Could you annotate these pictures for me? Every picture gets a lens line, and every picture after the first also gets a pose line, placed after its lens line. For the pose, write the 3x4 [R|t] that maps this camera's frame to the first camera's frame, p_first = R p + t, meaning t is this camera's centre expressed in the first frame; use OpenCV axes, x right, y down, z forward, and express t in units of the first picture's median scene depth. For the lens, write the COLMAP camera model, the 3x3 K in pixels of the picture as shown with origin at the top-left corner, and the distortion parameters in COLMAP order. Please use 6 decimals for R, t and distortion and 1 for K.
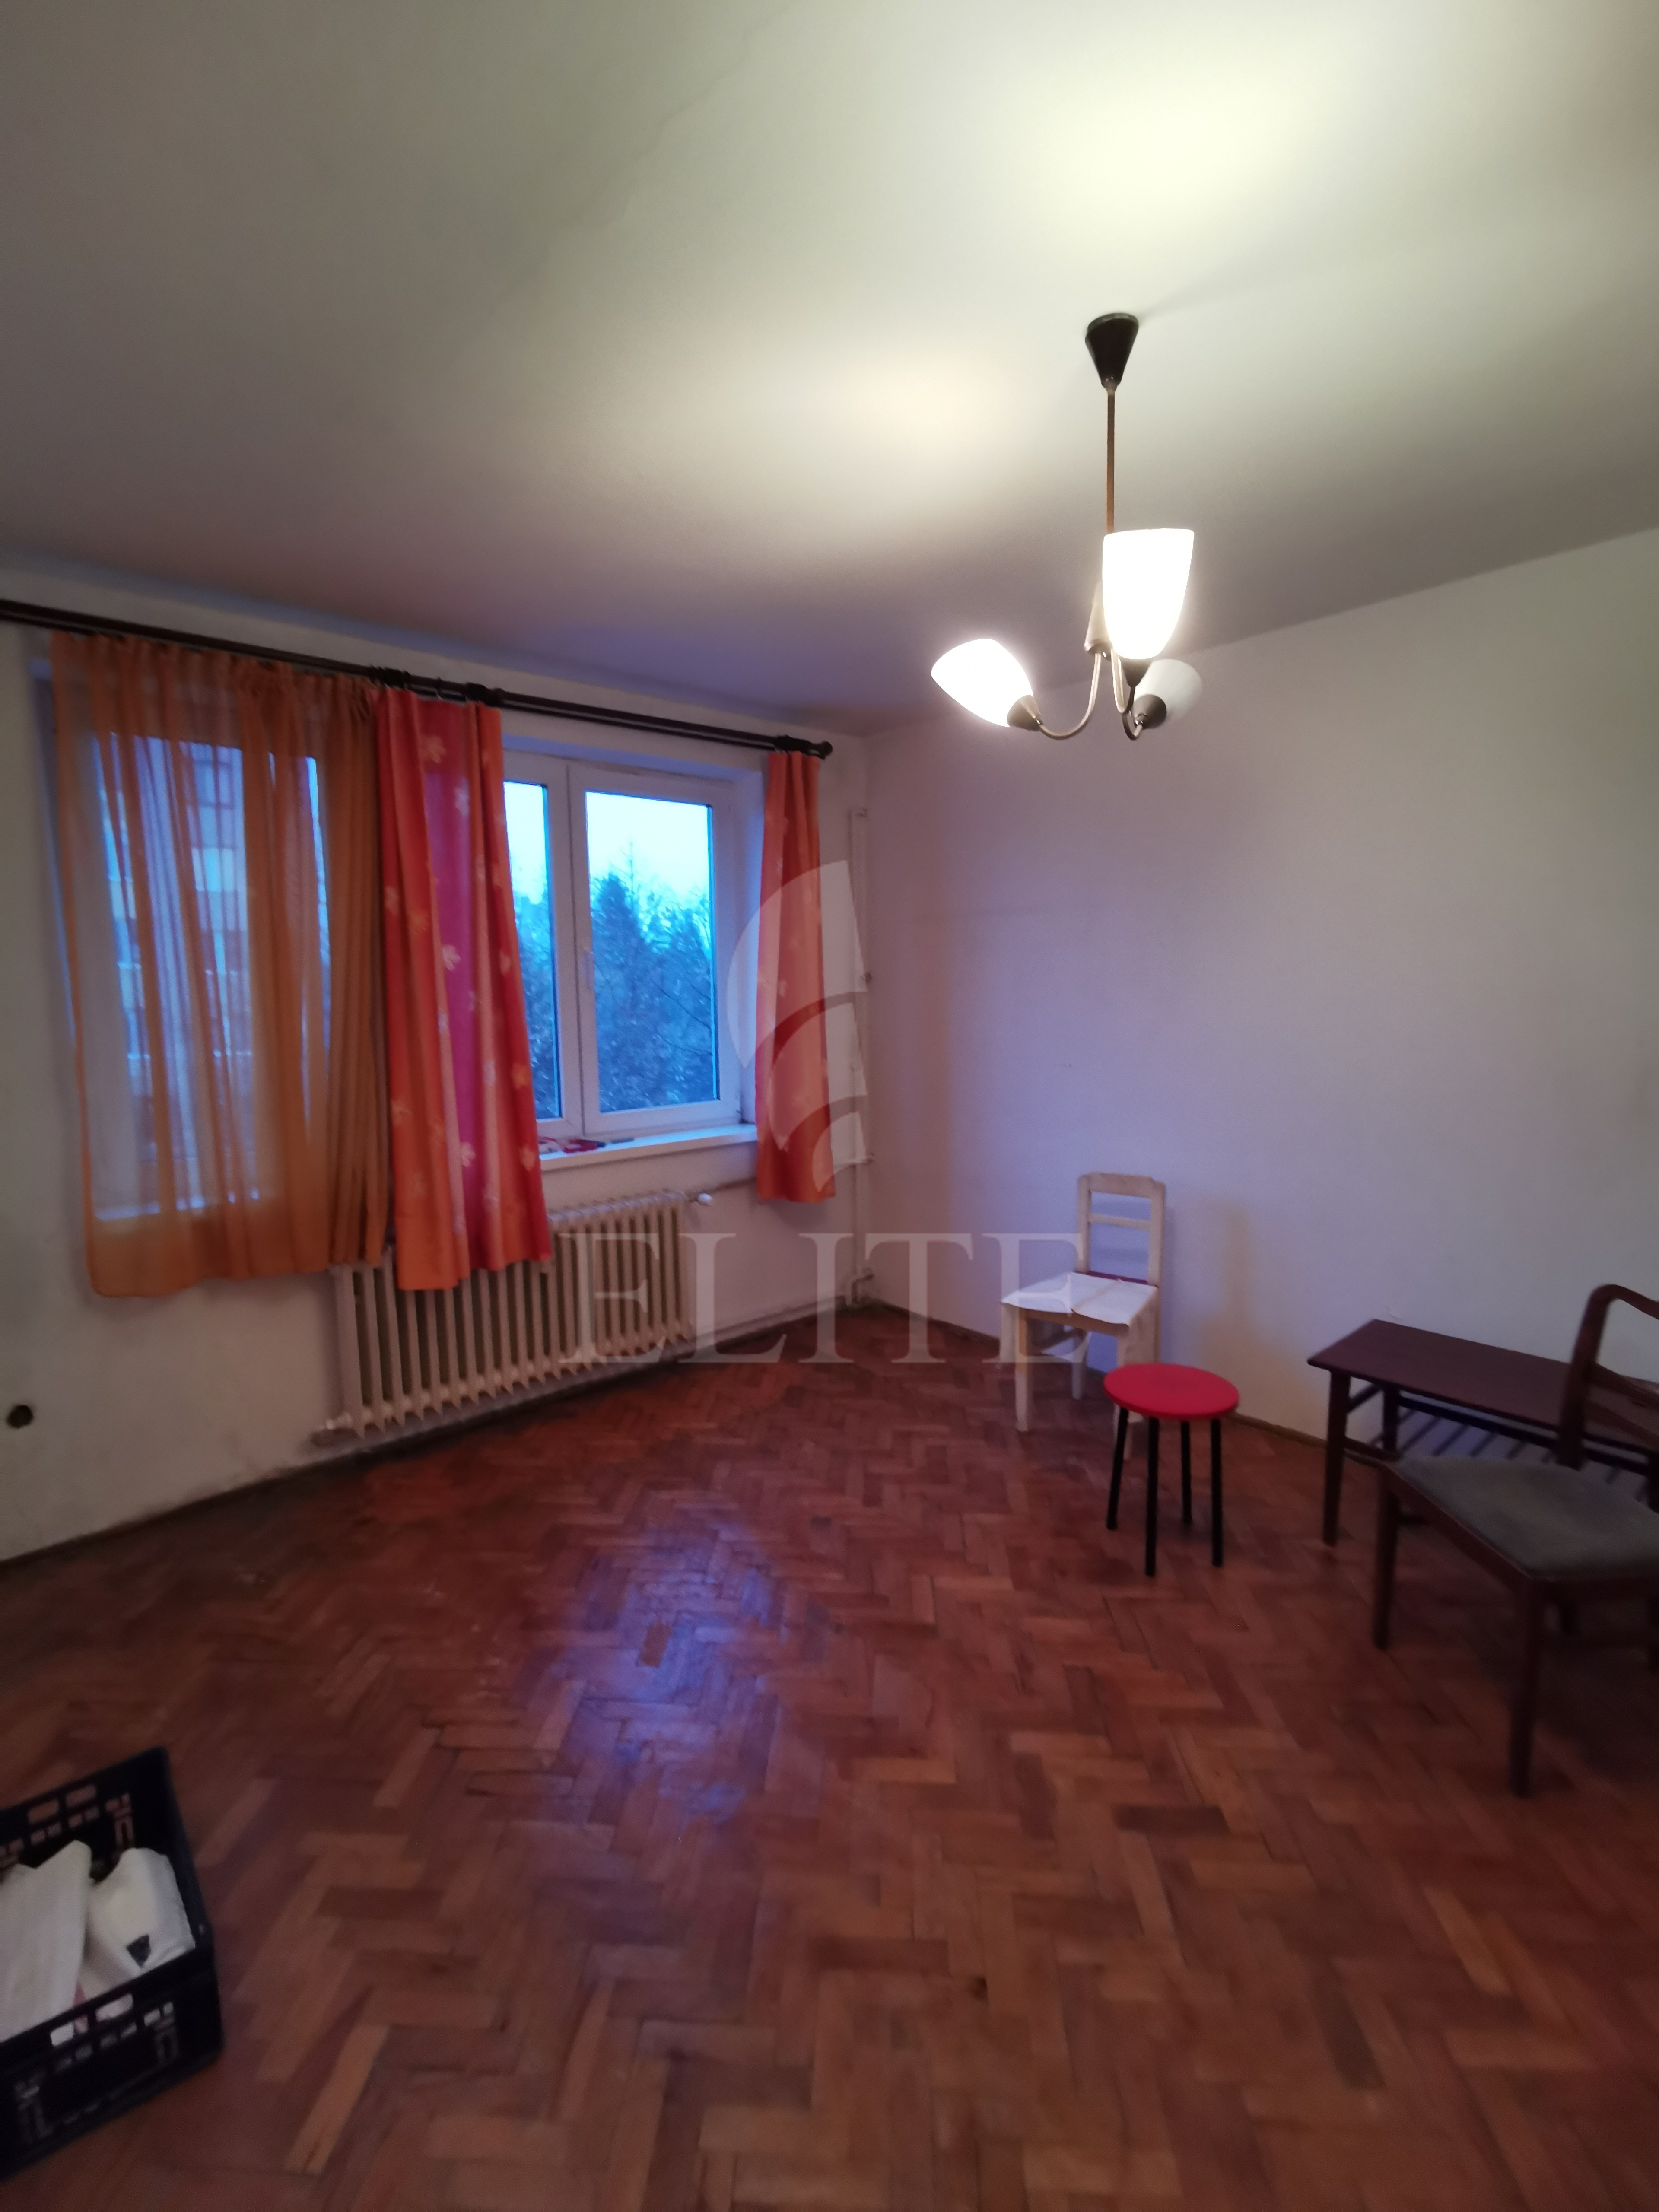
lens RADIAL K [[1008.4, 0, 843.0], [0, 1008.4, 1102.8], [0, 0, 1]] dist [-0.000670, 0.001875]
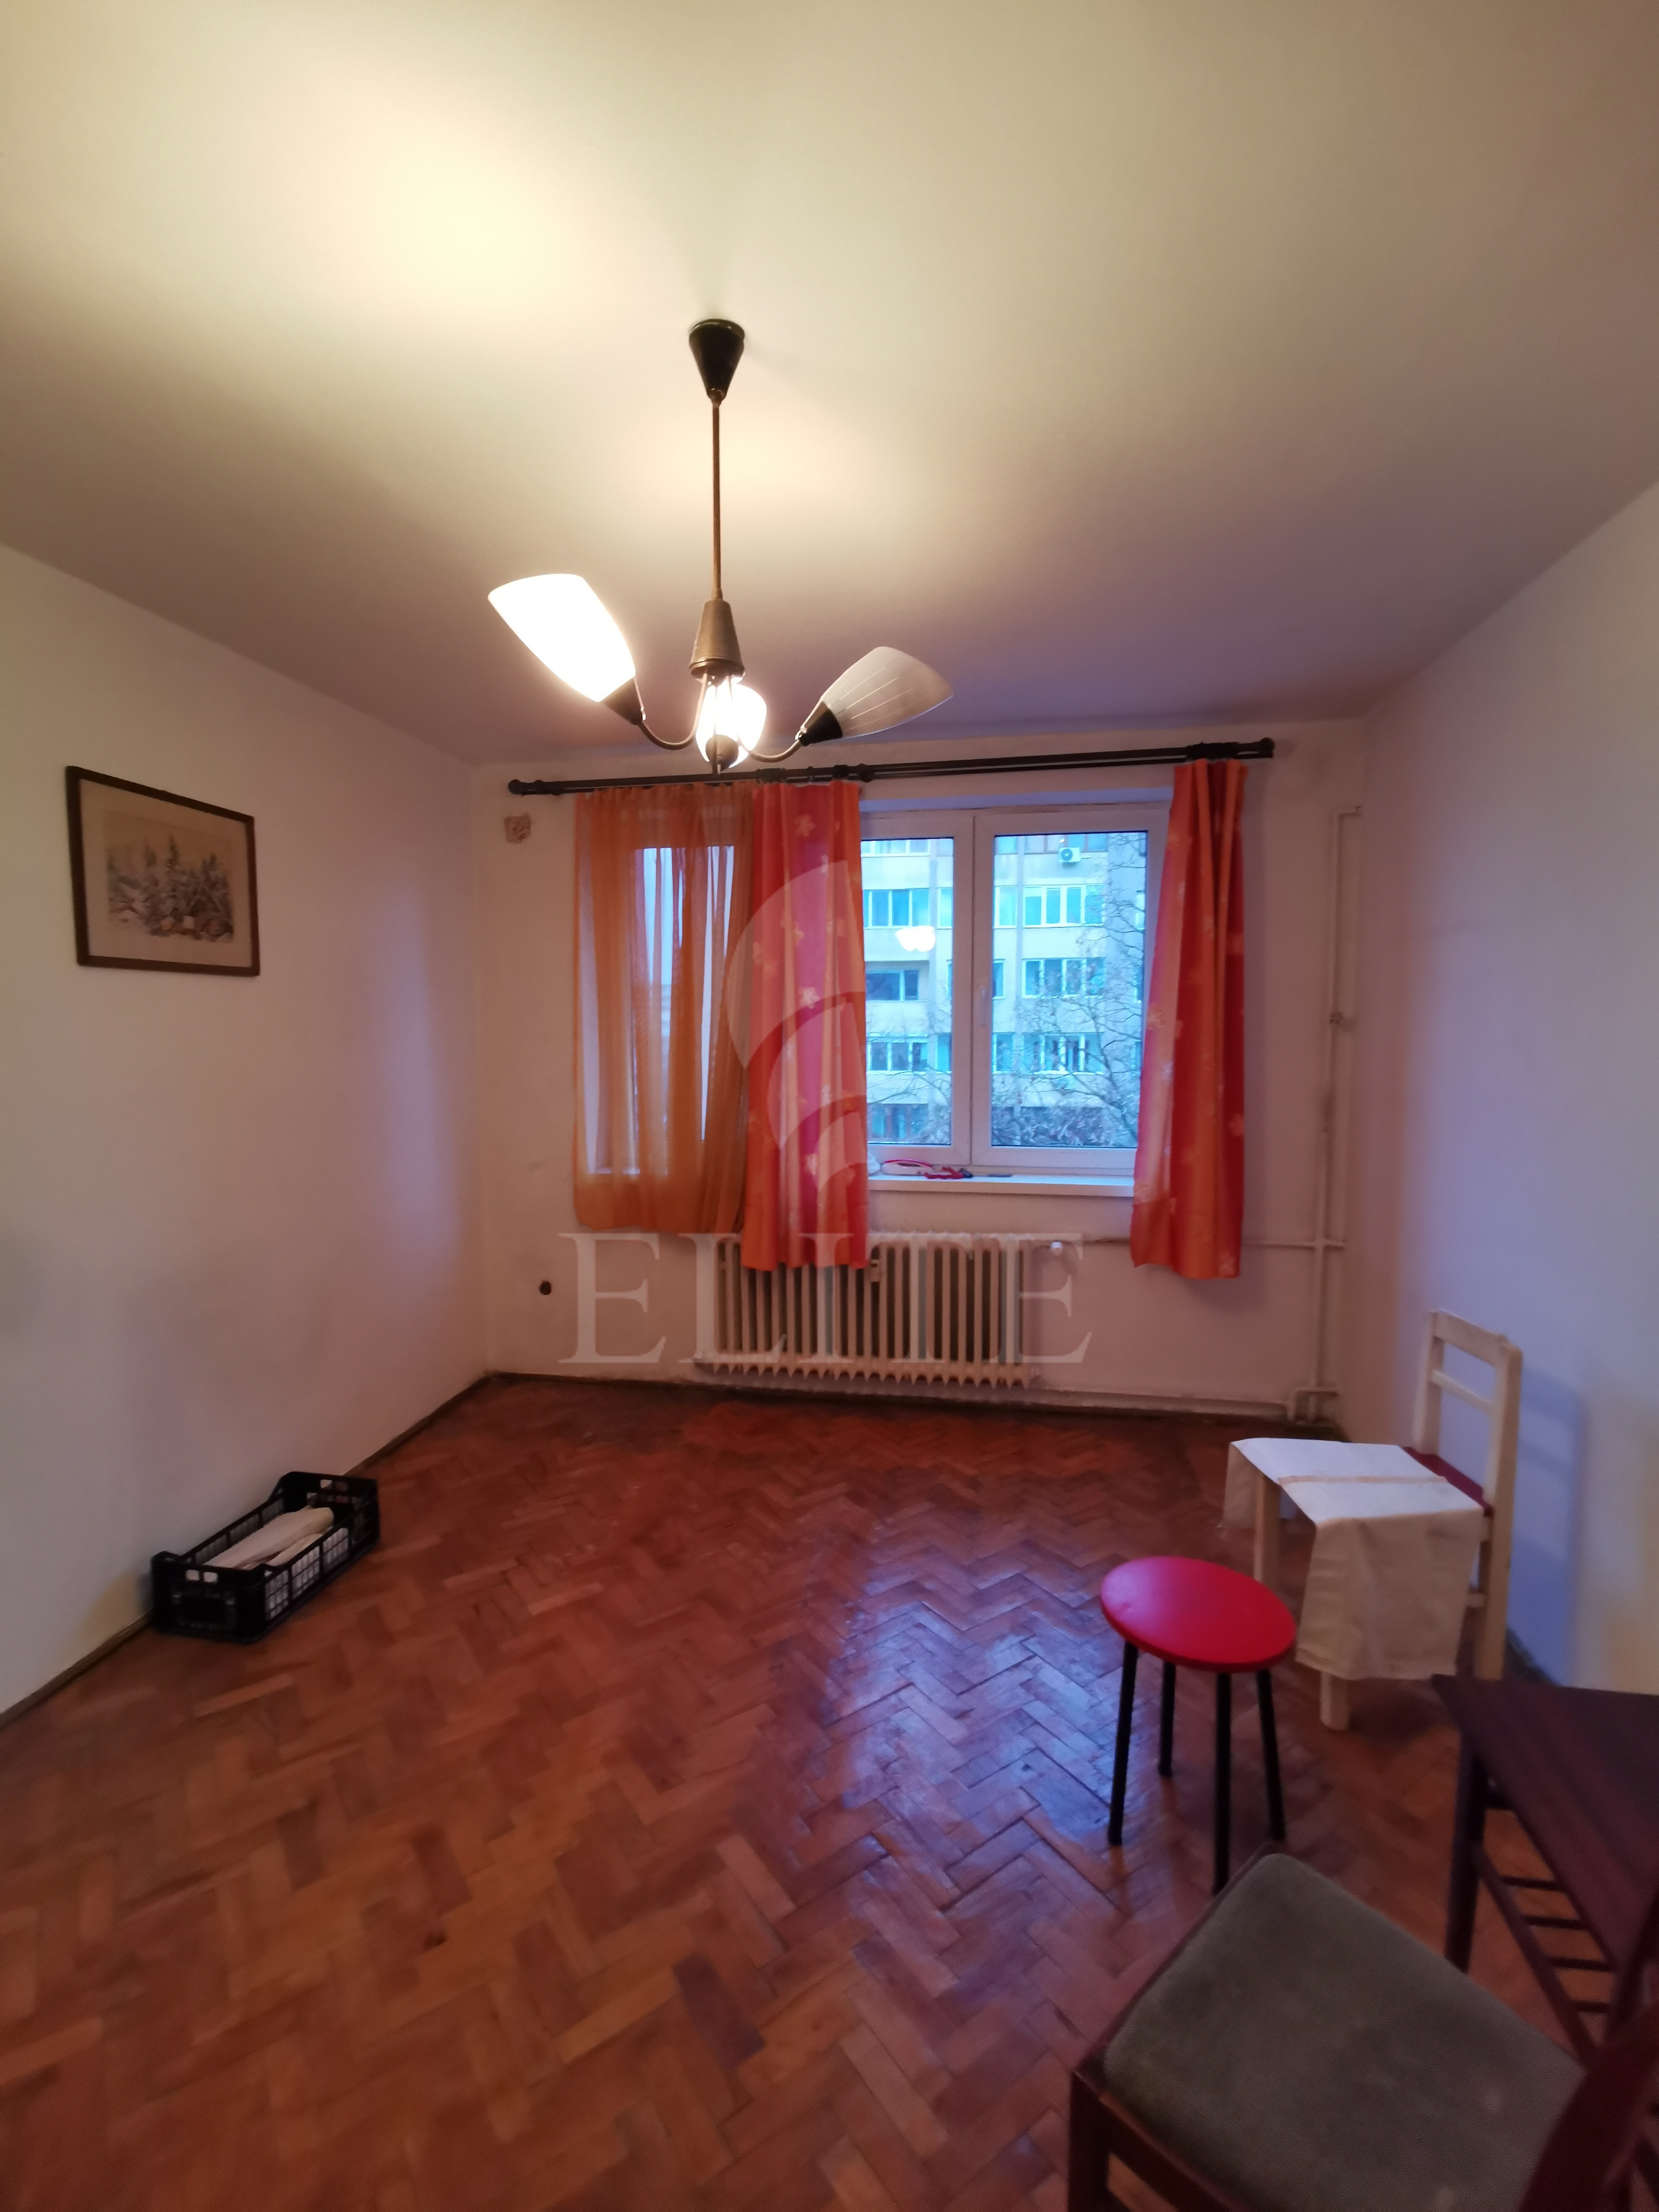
lens RADIAL K [[1008.4, 0, 835.0], [0, 1008.4, 1108.6], [0, 0, 1]] dist [-0.000670, 0.001875]
pose [[0.623173, 0.080581, -0.777921, 0.611009], [-0.102248, 0.994535, 0.021110, -0.045266], [0.775371, 0.066386, 0.628007, 0.303747]]
